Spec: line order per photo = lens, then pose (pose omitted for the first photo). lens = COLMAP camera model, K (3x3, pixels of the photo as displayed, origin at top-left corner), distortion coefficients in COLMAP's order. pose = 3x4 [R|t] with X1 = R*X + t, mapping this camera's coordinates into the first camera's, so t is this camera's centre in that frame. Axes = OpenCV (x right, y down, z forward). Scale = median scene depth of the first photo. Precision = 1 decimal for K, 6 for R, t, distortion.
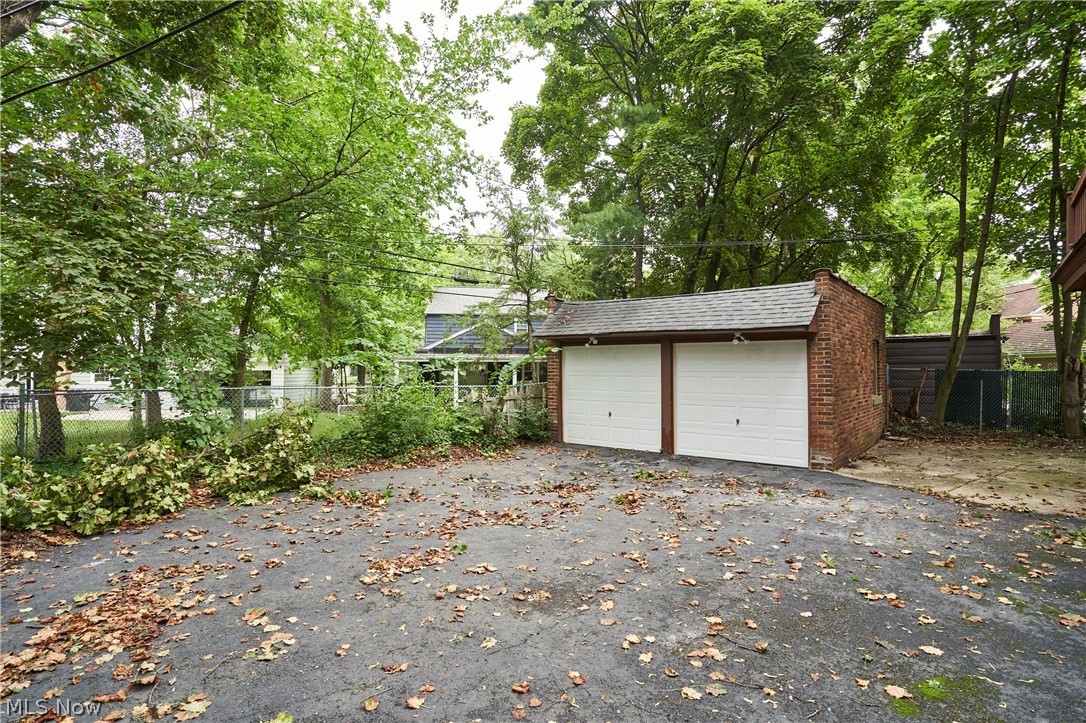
lens RADIAL K [[554.7, 0, 543.0], [0, 554.7, 361.5], [0, 0, 1]] dist [-0.029233, 0.000235]
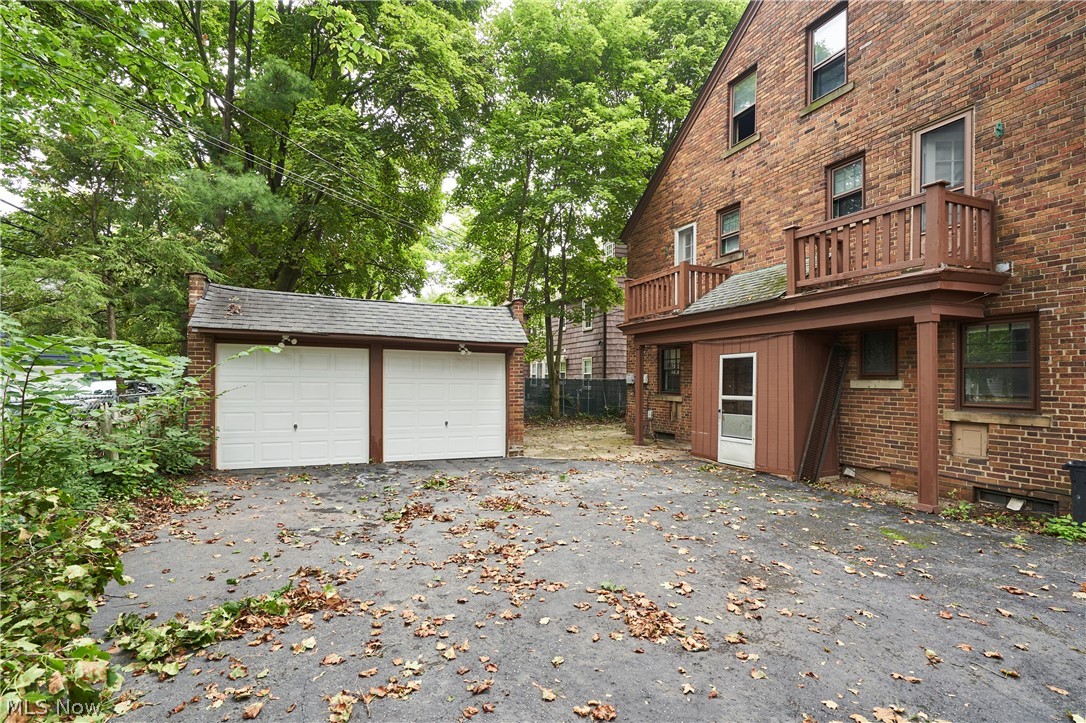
lens RADIAL K [[503.4, 0, 543.0], [0, 503.4, 361.5], [0, 0, 1]] dist [-0.002829, 0.000032]
pose [[0.461054, 0.033370, 0.886744, -0.499680], [-0.027513, 0.999350, -0.023302, 0.002375], [-0.886945, -0.013654, 0.461673, 0.397720]]
